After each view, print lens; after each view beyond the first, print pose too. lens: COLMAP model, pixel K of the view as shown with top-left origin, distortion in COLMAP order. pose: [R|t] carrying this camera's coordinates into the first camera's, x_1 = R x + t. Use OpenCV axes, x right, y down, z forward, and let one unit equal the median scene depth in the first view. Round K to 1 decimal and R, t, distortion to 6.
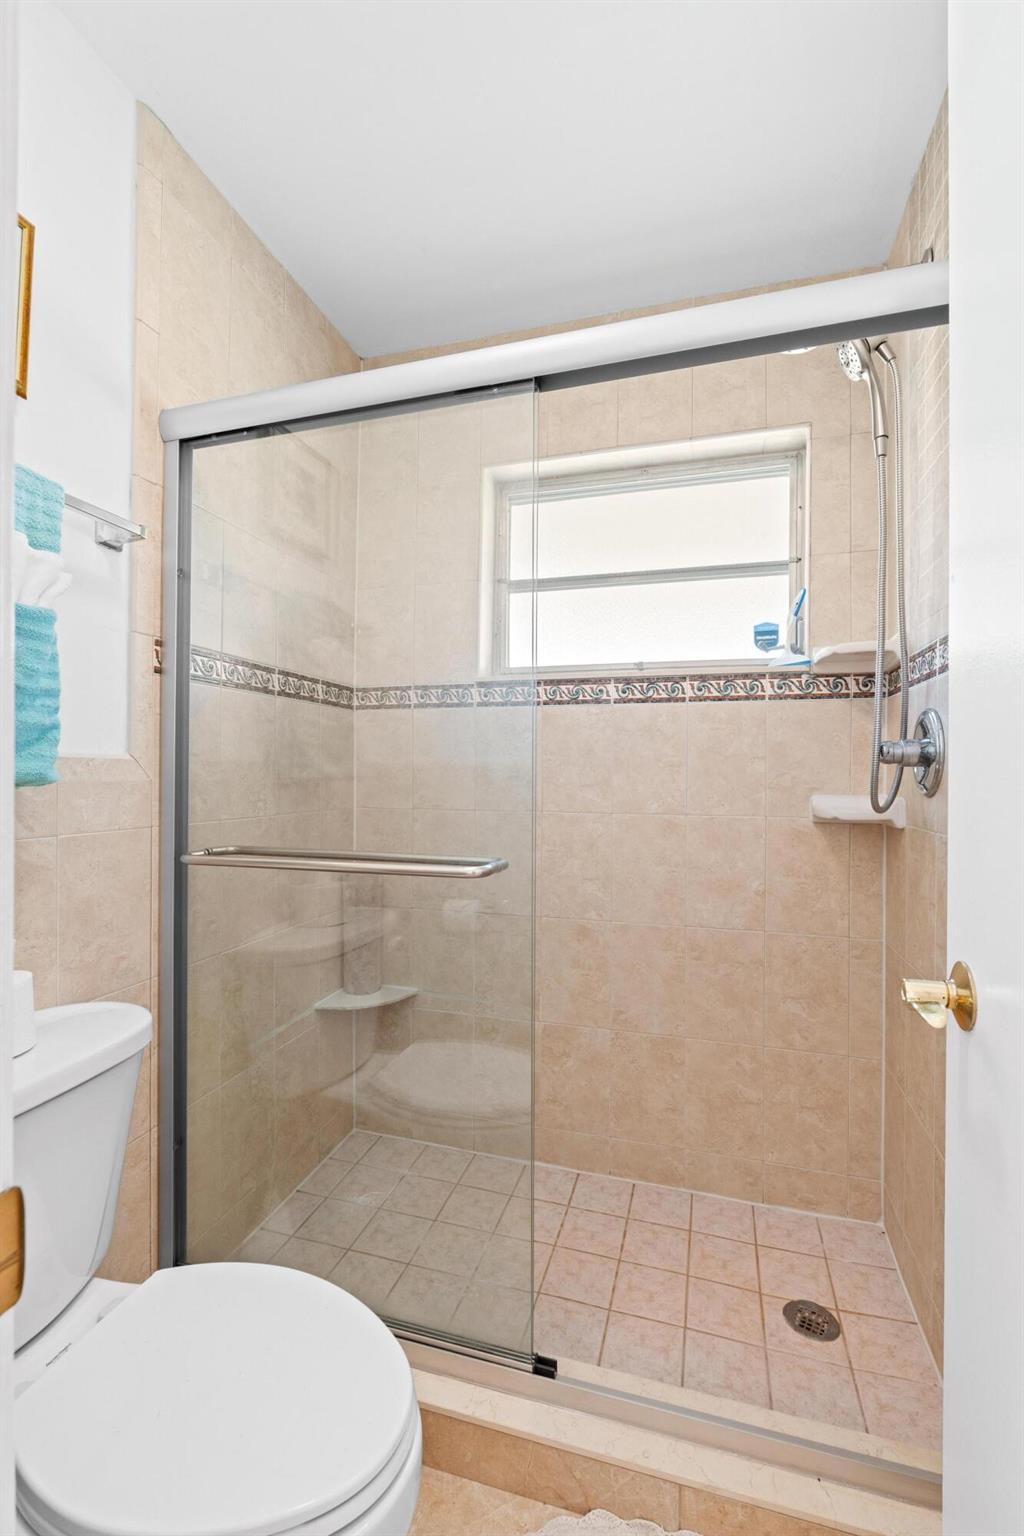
lens RADIAL K [[673.0, 0, 510.6], [0, 673.0, 774.9], [0, 0, 1]] dist [-0.008360, 0.000632]
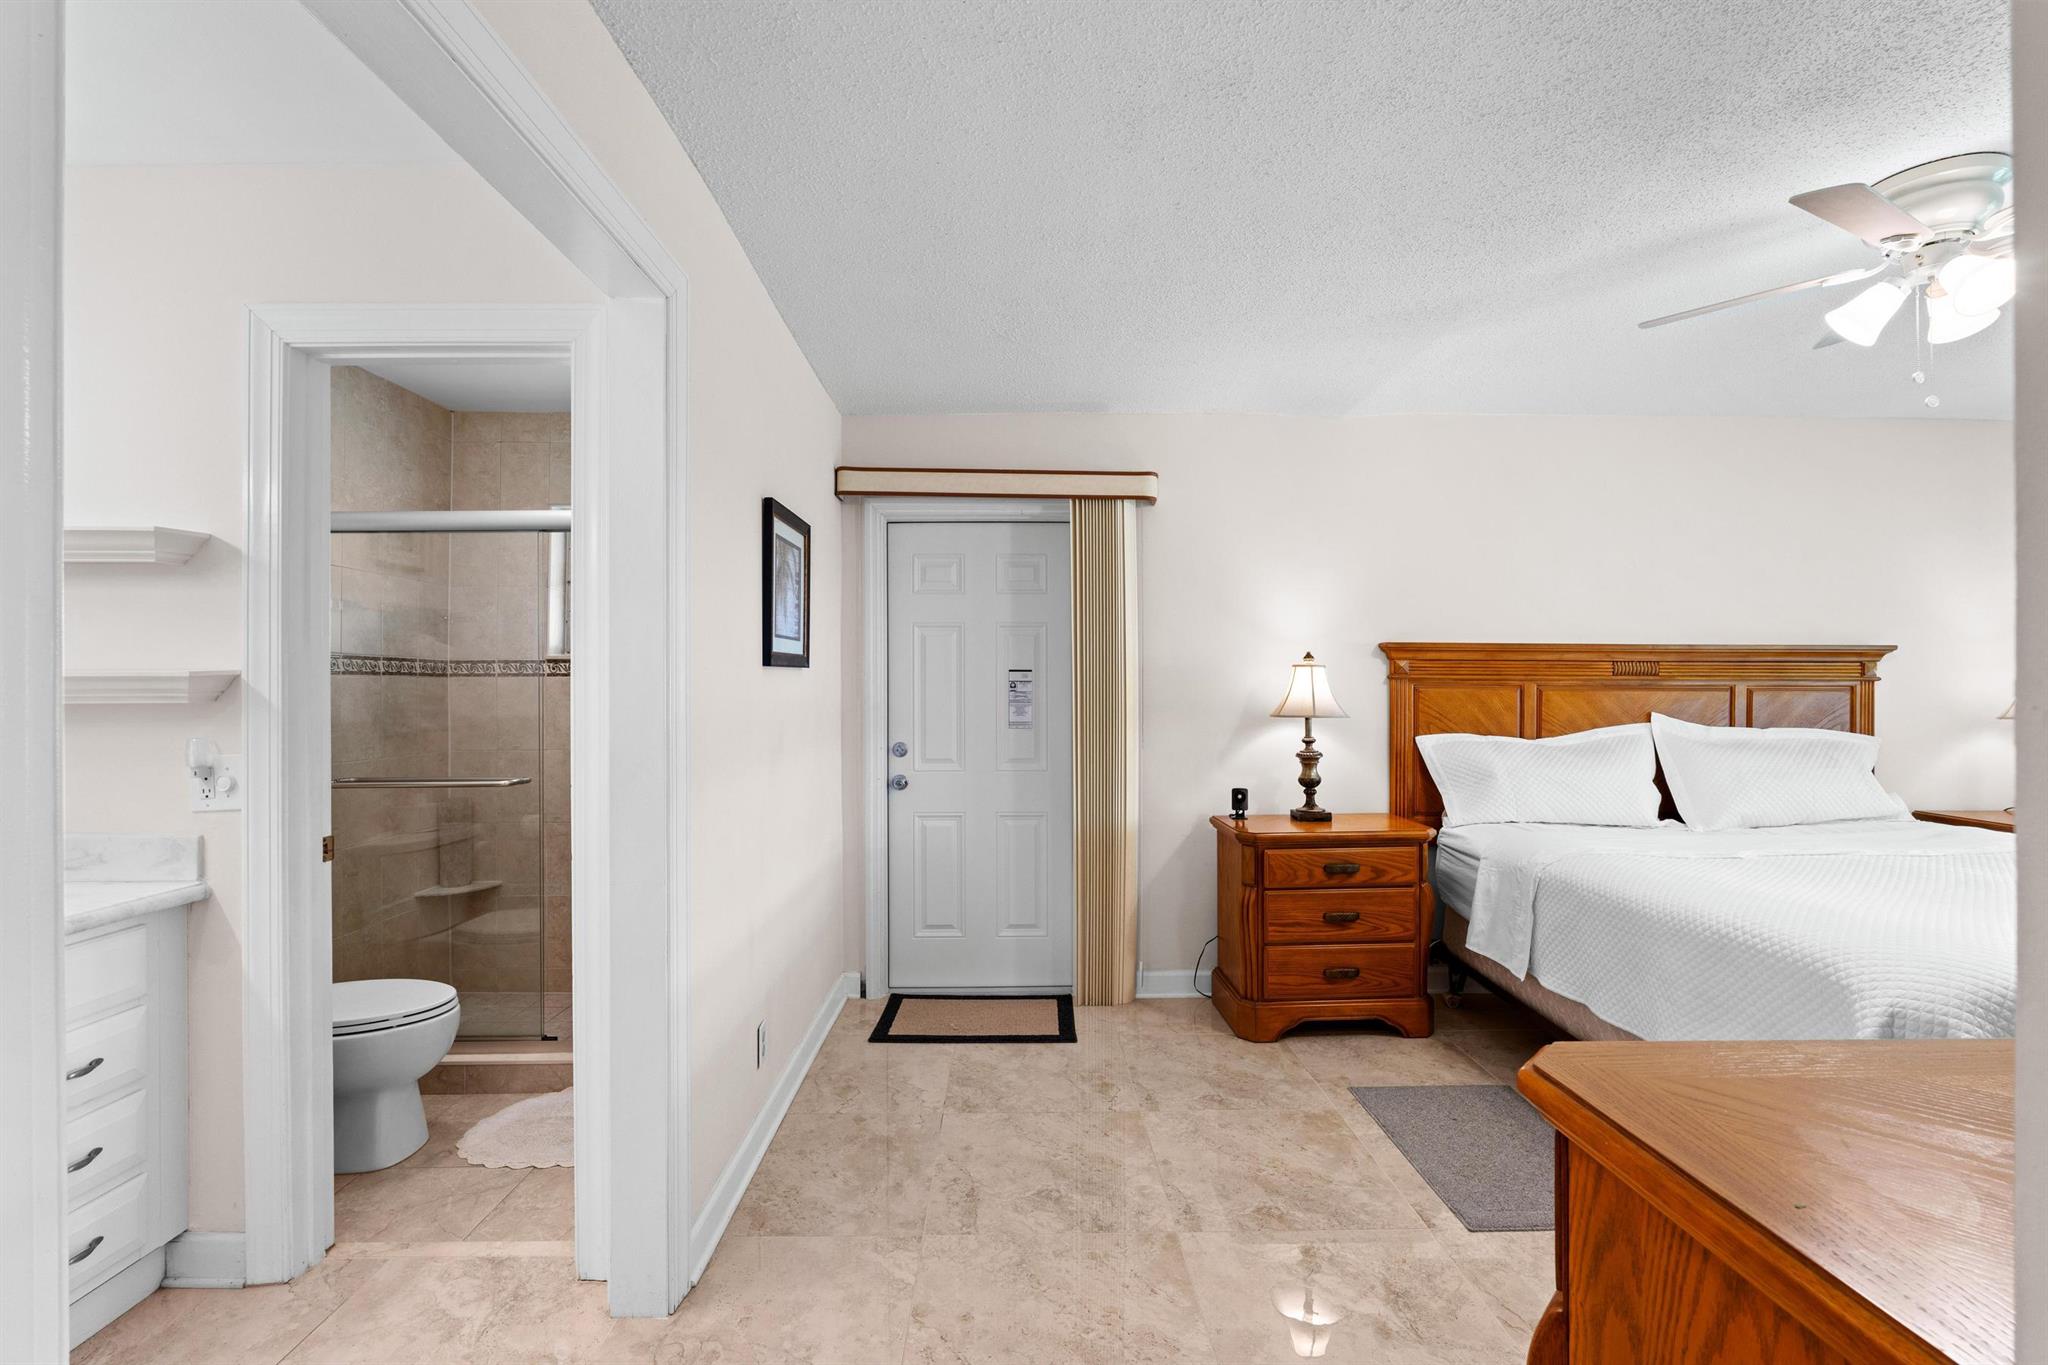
lens RADIAL K [[897.3, 0, 1036.9], [0, 897.3, 680.2], [0, 0, 1]] dist [-0.008360, 0.000632]
pose [[0.950905, -0.008732, 0.309360, 0.464265], [0.011620, 0.999904, -0.007493, -0.089892], [-0.309265, 0.010720, 0.950916, -1.478192]]
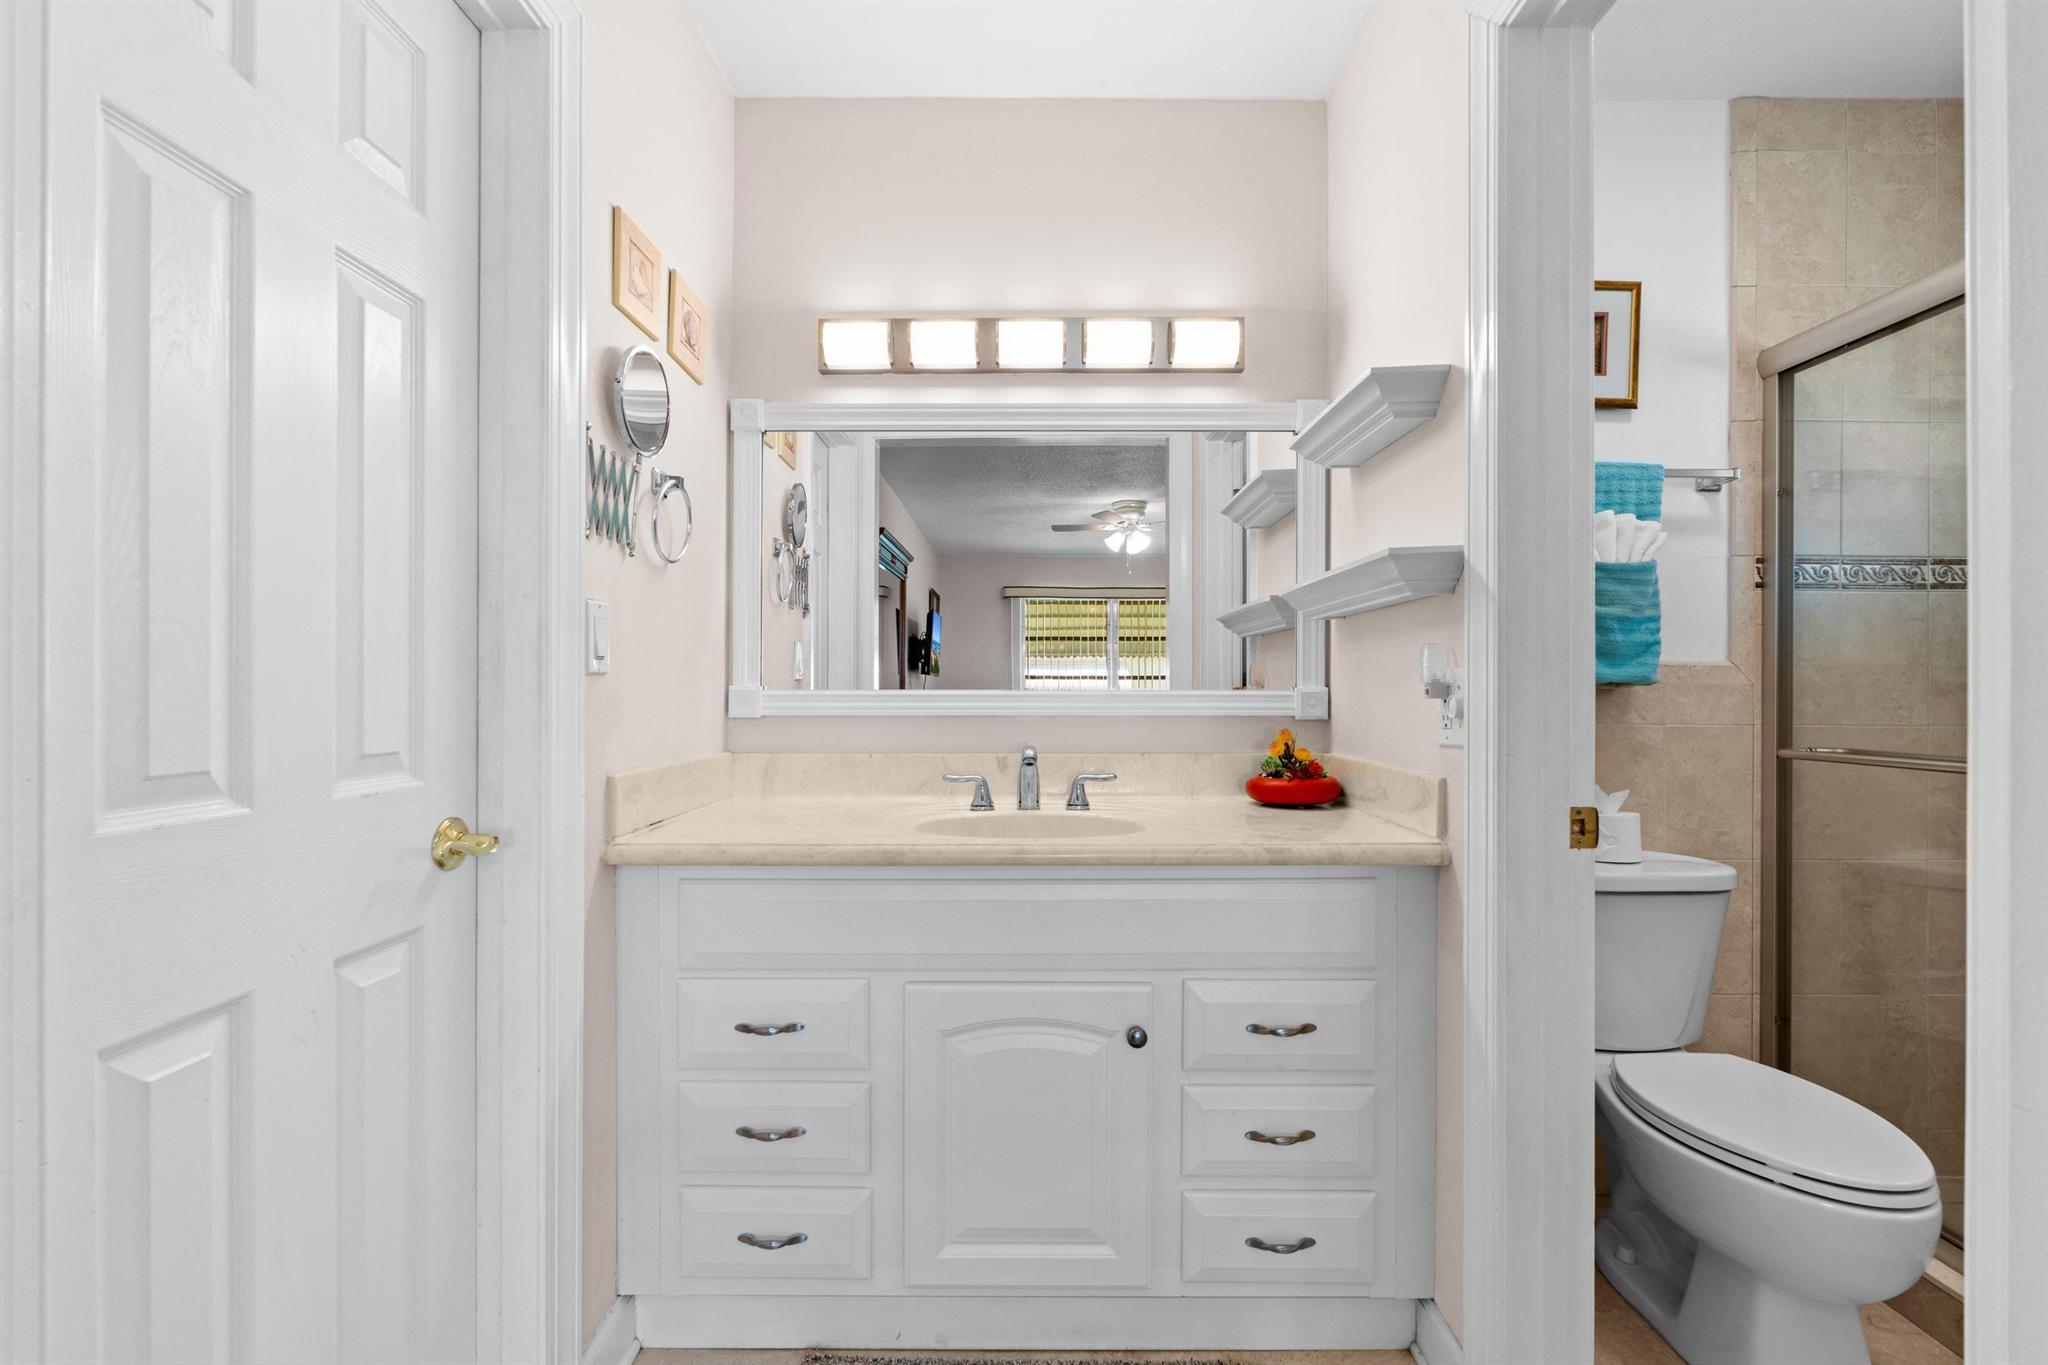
lens RADIAL K [[897.3, 0, 1021.6], [0, 897.3, 681.4], [0, 0, 1]] dist [-0.008360, 0.000632]
pose [[0.286507, -0.010465, -0.958021, 0.497953], [-0.004441, 0.999915, -0.012251, 0.025725], [0.958068, 0.007764, 0.286436, -0.550408]]
